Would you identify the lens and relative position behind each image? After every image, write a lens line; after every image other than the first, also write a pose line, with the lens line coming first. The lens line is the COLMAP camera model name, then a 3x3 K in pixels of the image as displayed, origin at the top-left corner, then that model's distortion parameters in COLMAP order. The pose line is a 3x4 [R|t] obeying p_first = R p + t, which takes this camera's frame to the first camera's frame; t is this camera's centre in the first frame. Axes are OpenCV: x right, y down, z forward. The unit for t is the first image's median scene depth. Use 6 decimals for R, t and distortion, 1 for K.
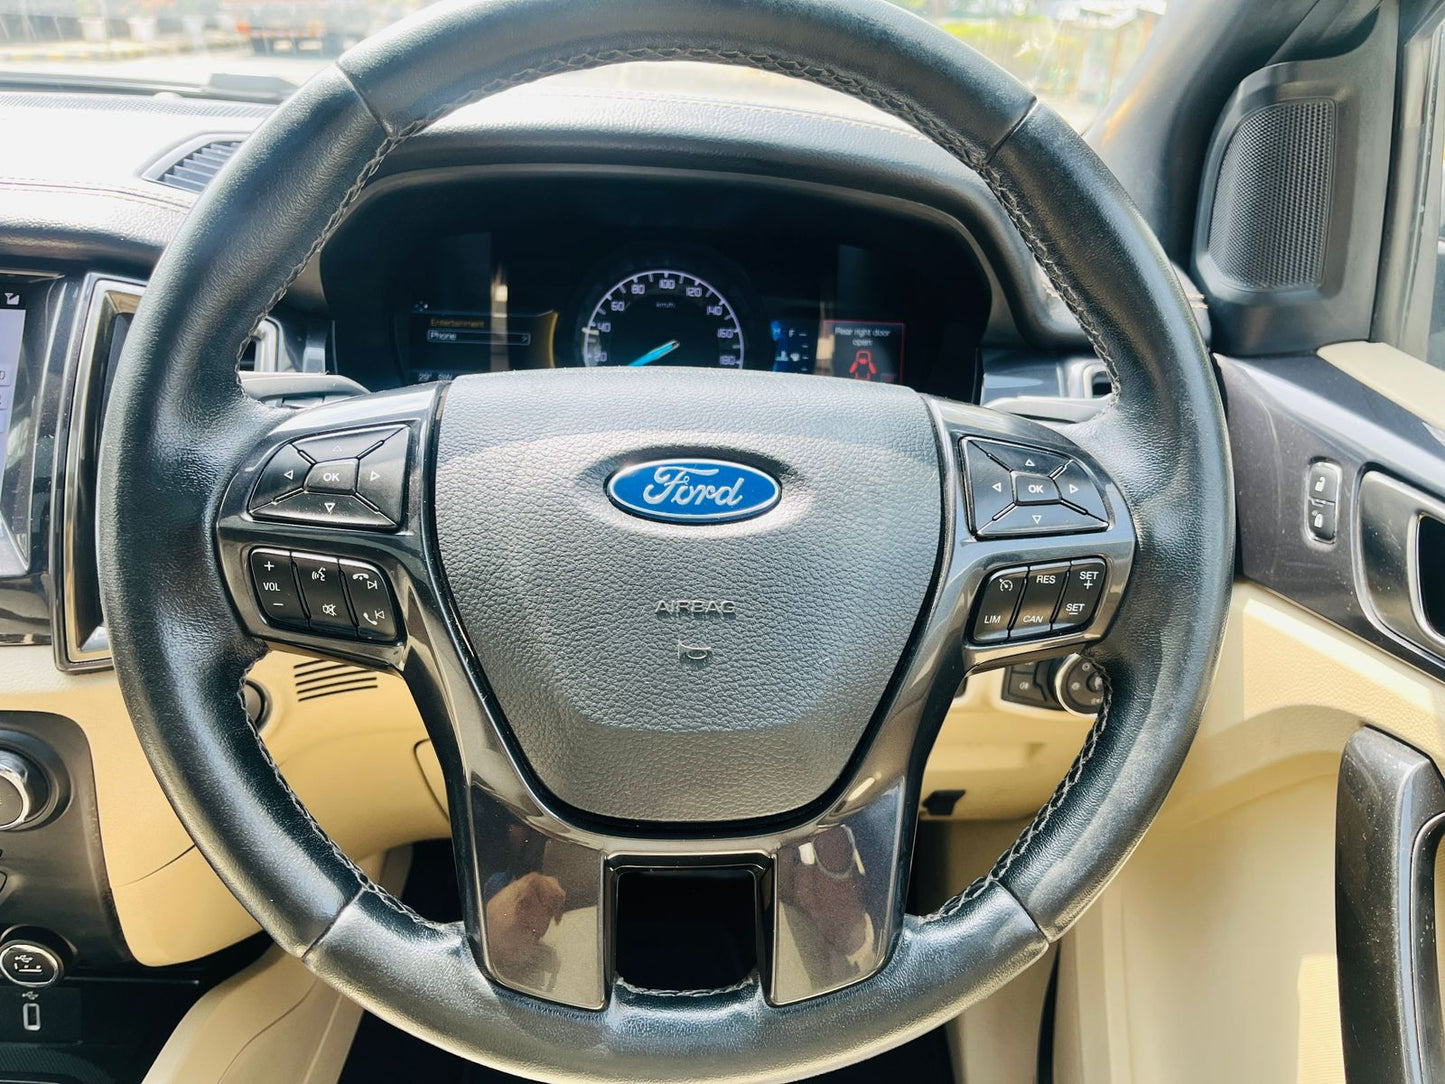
lens RADIAL K [[1125.1, 0, 722.5], [0, 1125.1, 542.0], [0, 0, 1]] dist [0.069113, -0.108834]
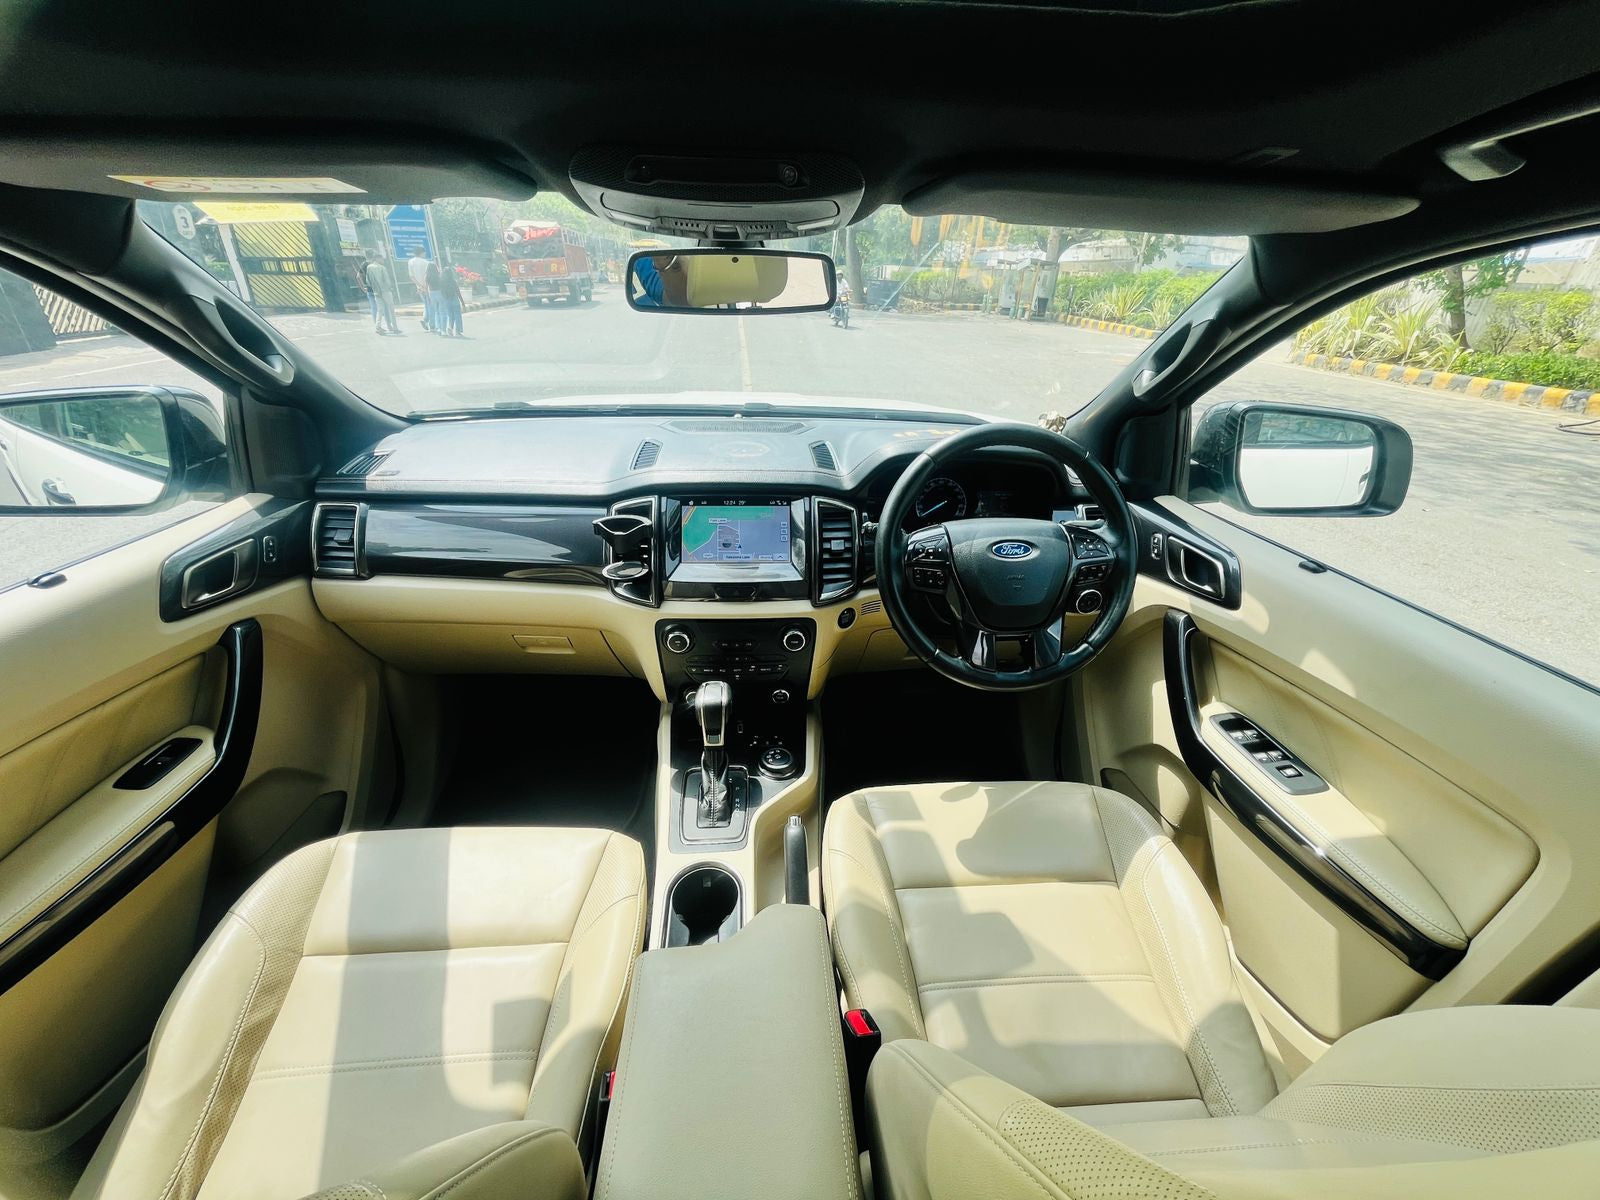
lens RADIAL K [[646.7, 0, 800.0], [0, 646.7, 600.0], [0, 0, 1]] dist [0.000897, 0.000041]
pose [[0.999207, -0.039466, -0.005345, -0.736098], [0.039644, 0.998463, 0.038726, 0.014415], [0.003808, -0.038908, 0.999236, -1.298201]]
